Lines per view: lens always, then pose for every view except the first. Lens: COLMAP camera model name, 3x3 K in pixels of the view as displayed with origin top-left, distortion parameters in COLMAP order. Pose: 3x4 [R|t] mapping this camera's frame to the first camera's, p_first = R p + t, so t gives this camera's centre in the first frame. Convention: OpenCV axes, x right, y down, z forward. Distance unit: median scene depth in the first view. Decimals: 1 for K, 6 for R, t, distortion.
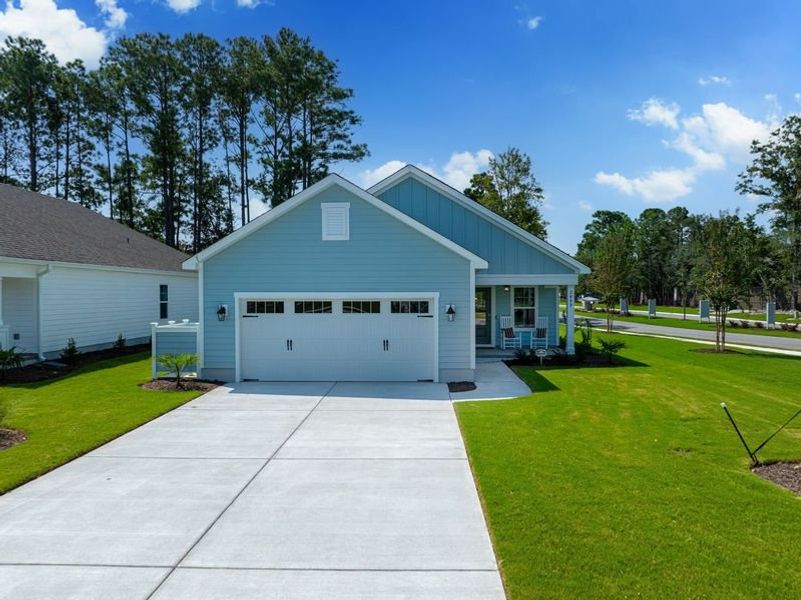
lens RADIAL K [[576.6, 0, 399.9], [0, 576.6, 304.8], [0, 0, 1]] dist [-0.054594, 0.023581]
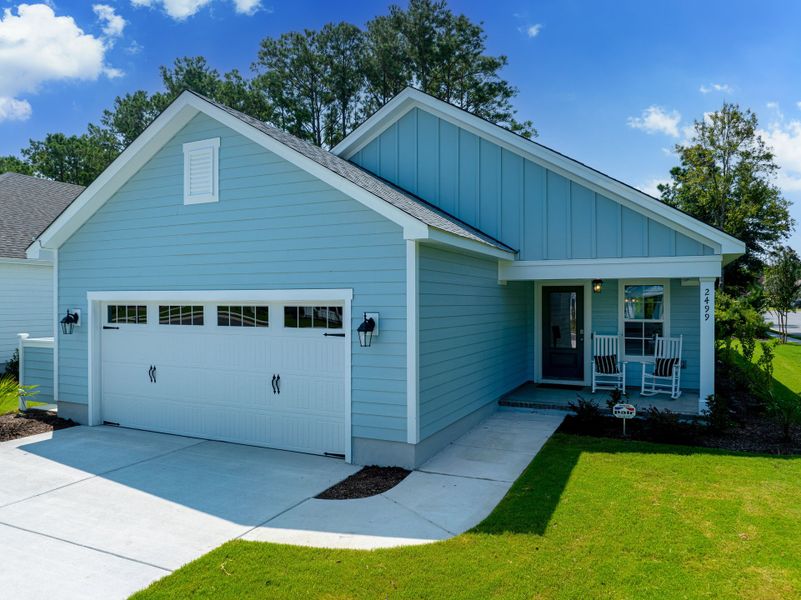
lens RADIAL K [[576.6, 0, 387.7], [0, 576.6, 302.7], [0, 0, 1]] dist [-0.054594, 0.023581]
pose [[0.914123, 0.003028, -0.405425, 0.249793], [-0.010063, 0.999833, -0.015222, -0.001786], [0.405311, 0.017995, 0.914002, 0.435738]]
